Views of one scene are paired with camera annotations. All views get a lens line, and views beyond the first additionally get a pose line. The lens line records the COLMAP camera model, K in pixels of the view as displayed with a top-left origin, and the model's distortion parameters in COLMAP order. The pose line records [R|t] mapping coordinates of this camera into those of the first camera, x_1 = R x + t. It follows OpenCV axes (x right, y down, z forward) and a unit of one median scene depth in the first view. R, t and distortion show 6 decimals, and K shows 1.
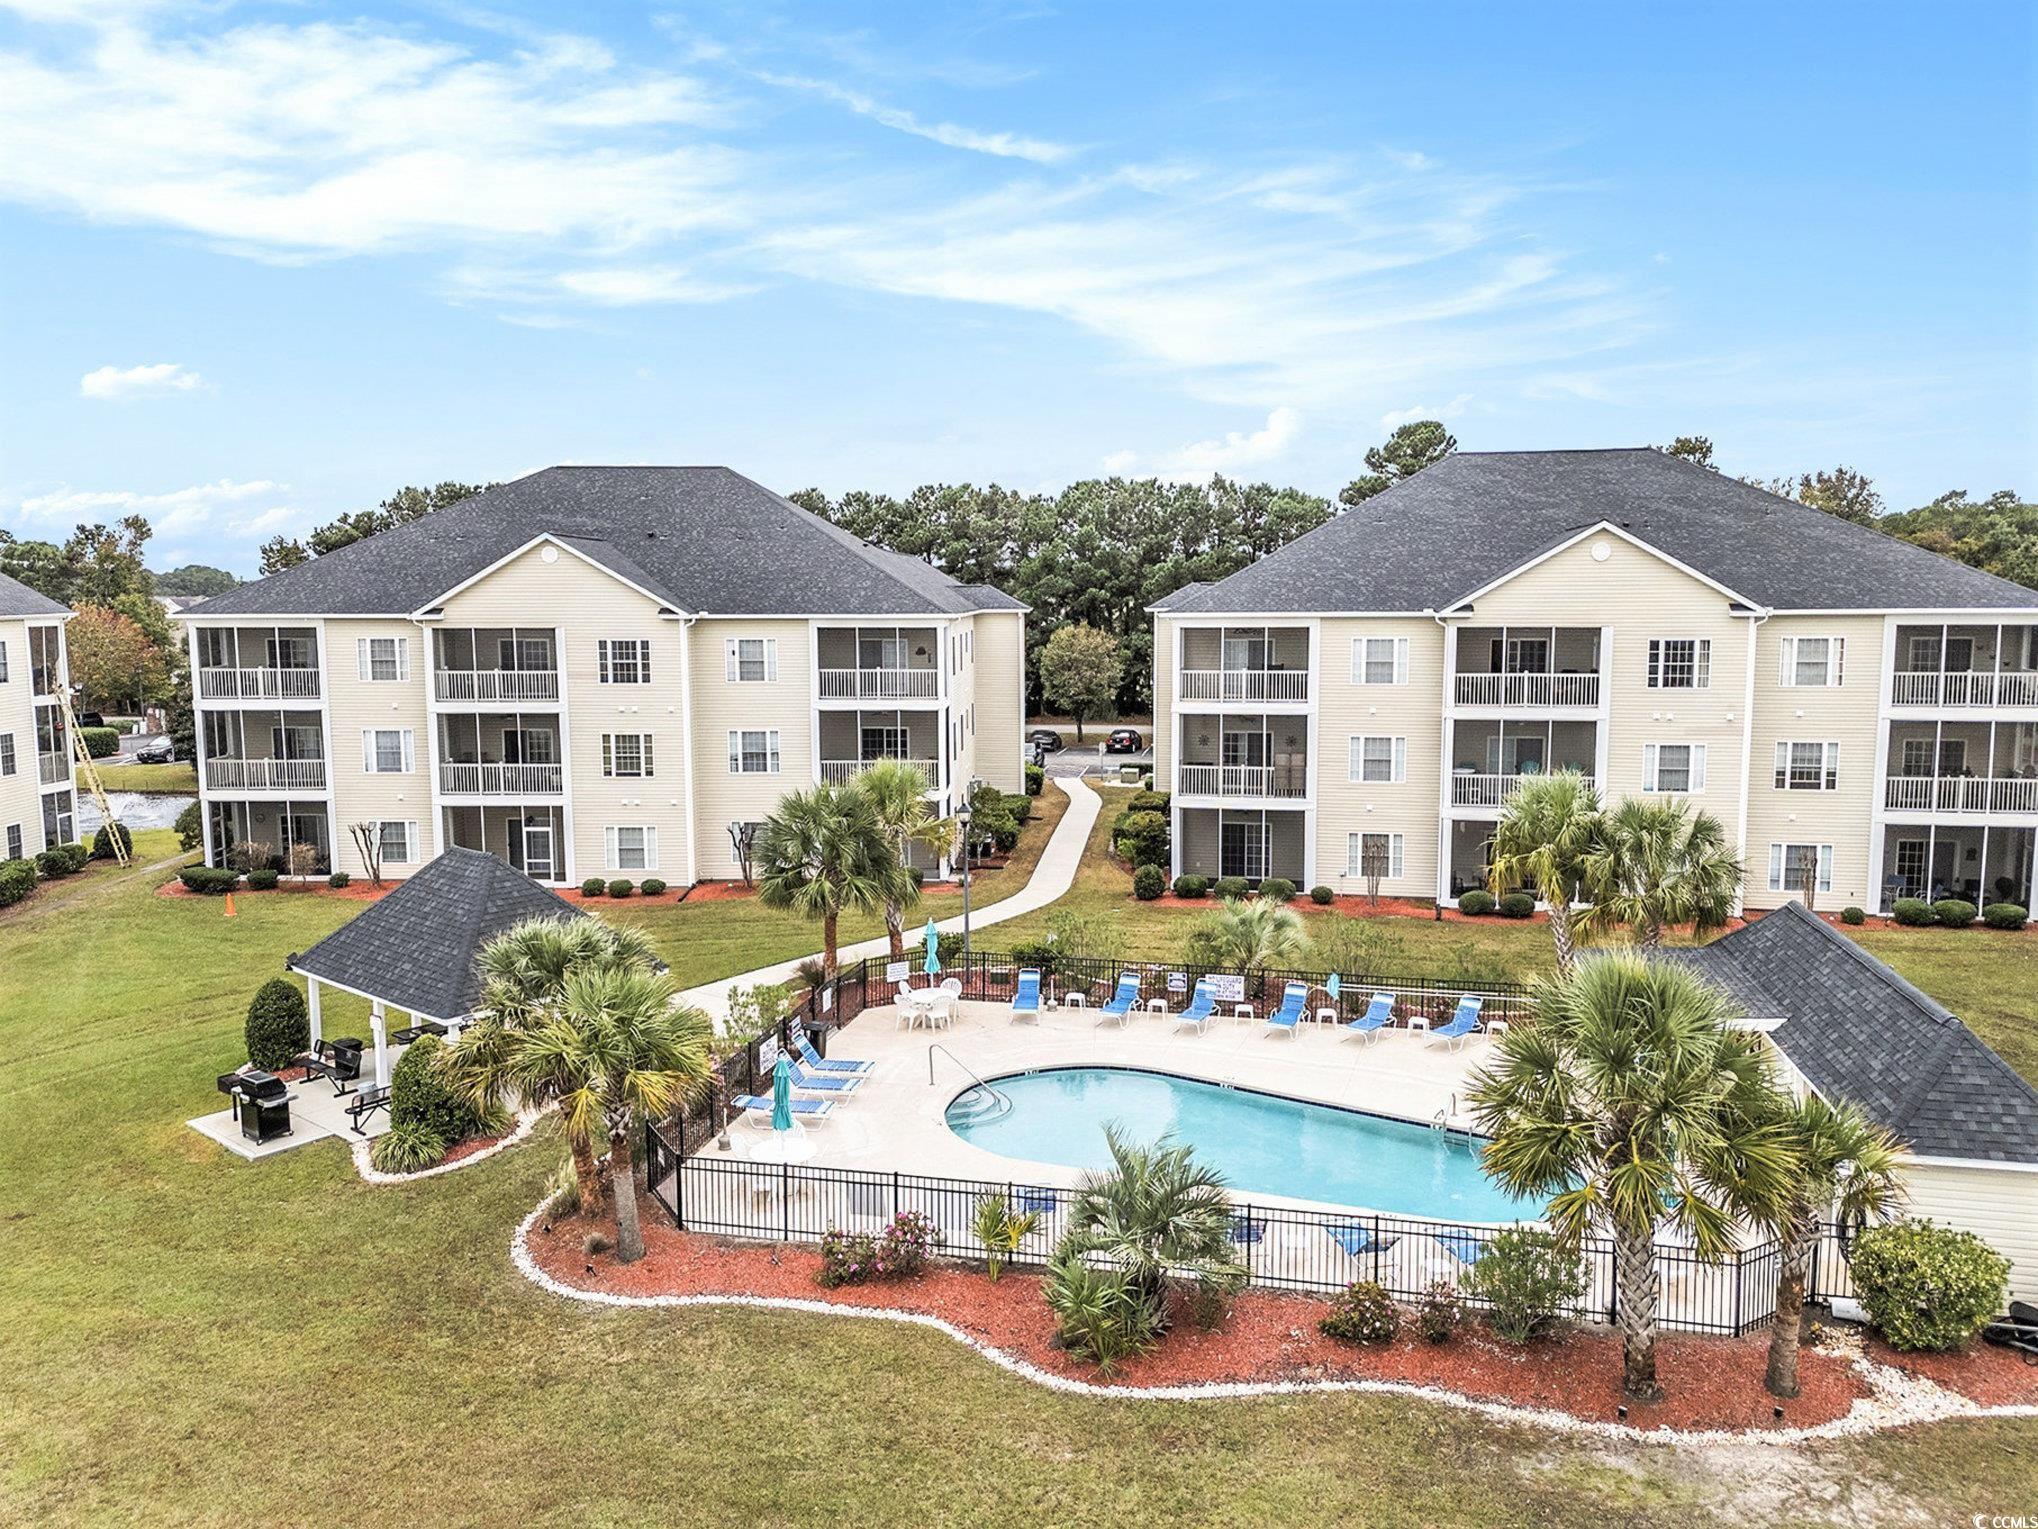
lens RADIAL K [[1503.3, 0, 1019.0], [0, 1503.3, 764.5], [0, 0, 1]] dist [0.080839, -0.071477]
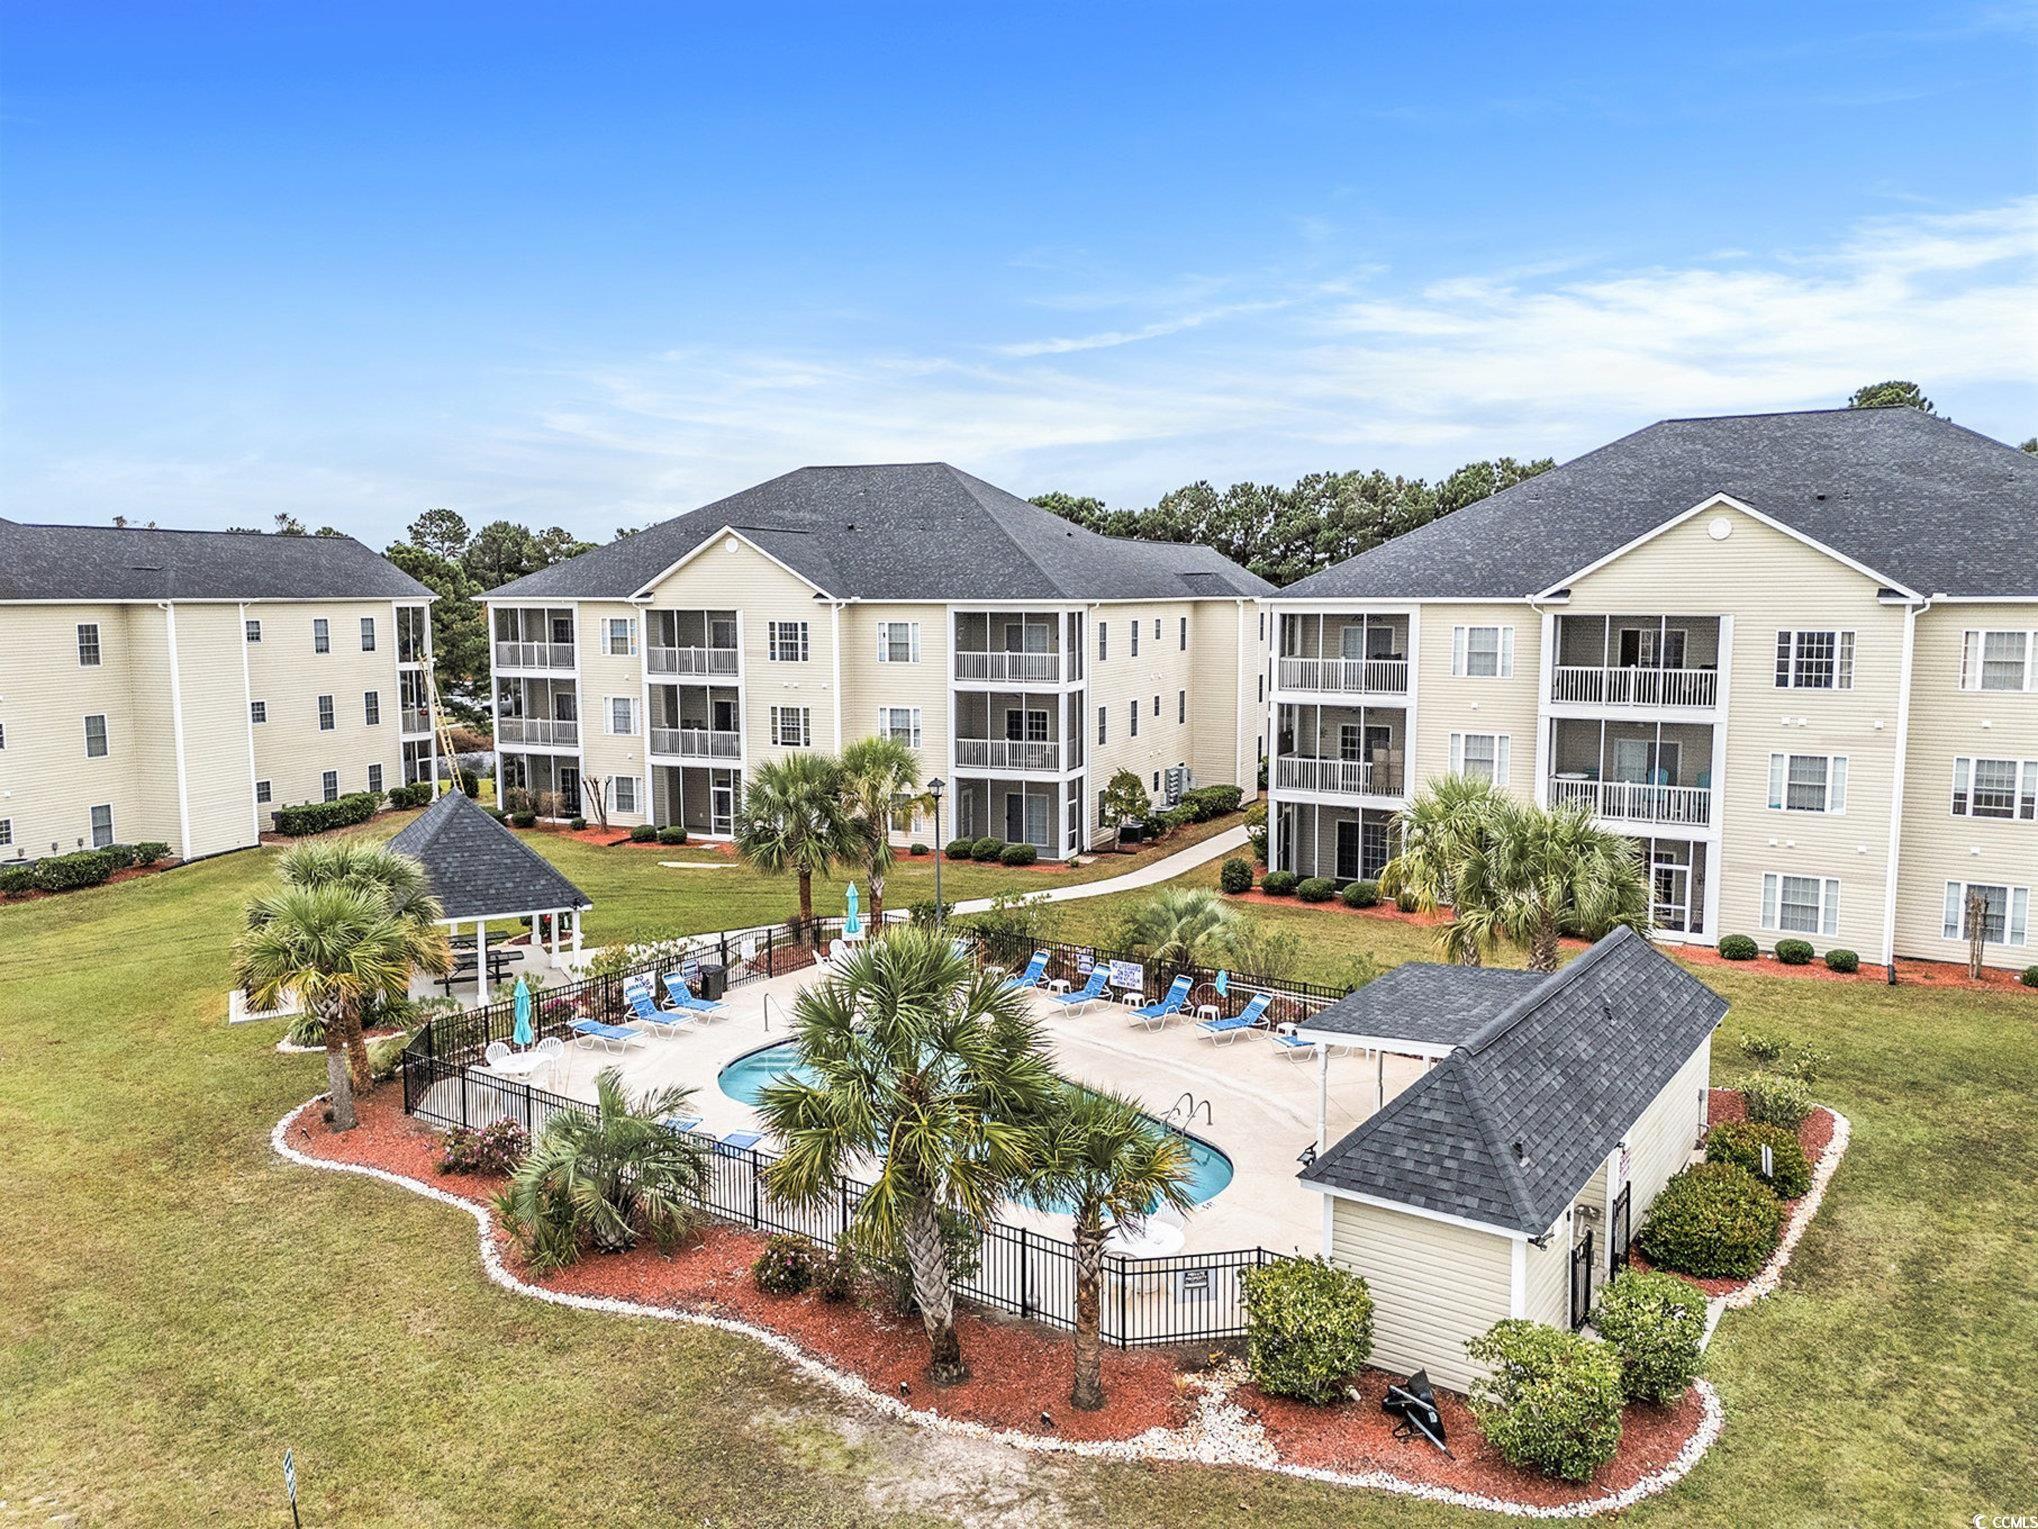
lens RADIAL K [[1503.3, 0, 1019.0], [0, 1503.3, 764.5], [0, 0, 1]] dist [0.080839, -0.071477]
pose [[0.927014, 0.045609, -0.372243, 0.327576], [-0.044628, 0.998940, 0.011255, 0.002023], [0.372362, 0.006179, 0.928067, 0.044993]]
